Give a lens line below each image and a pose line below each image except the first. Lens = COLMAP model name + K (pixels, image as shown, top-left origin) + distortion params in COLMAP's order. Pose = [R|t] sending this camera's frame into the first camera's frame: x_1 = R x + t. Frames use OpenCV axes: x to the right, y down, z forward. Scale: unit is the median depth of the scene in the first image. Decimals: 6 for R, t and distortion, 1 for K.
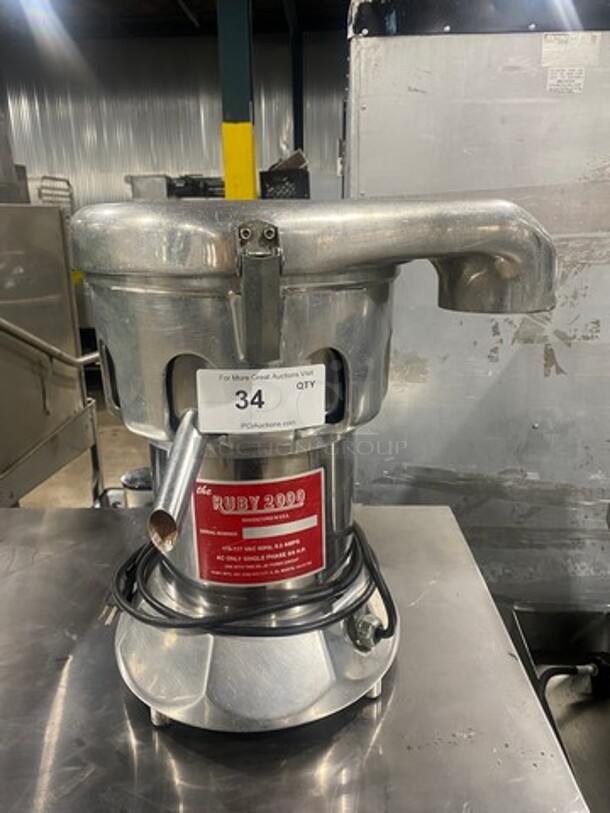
lens RADIAL K [[602.0, 0, 307.1], [0, 602.0, 400.7], [0, 0, 1]] dist [0.006349, -0.002421]
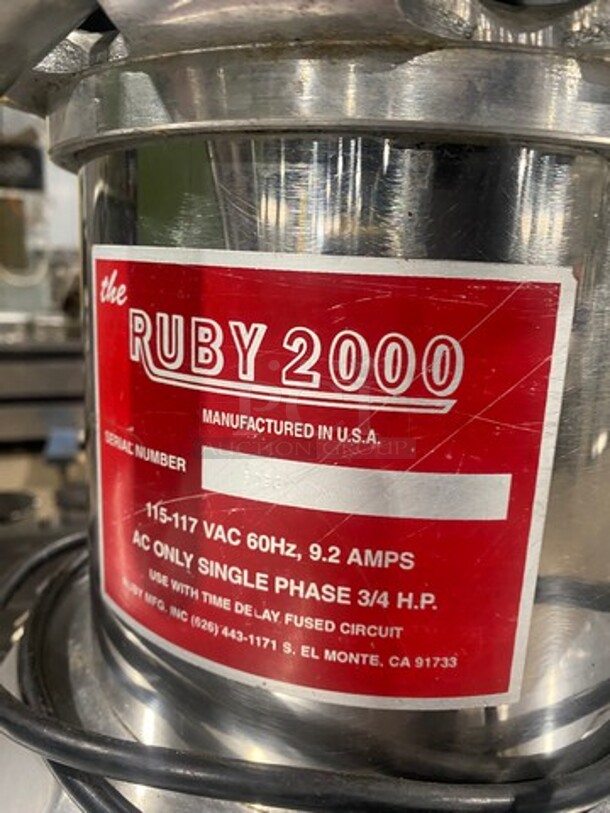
lens RADIAL K [[602.0, 0, 309.6], [0, 602.0, 405.1], [0, 0, 1]] dist [0.006349, -0.002421]
pose [[0.879635, 0.161817, -0.447279, 0.049697], [-0.187389, 0.982197, -0.013184, 0.185121], [0.437182, 0.095412, 0.894298, 0.768600]]
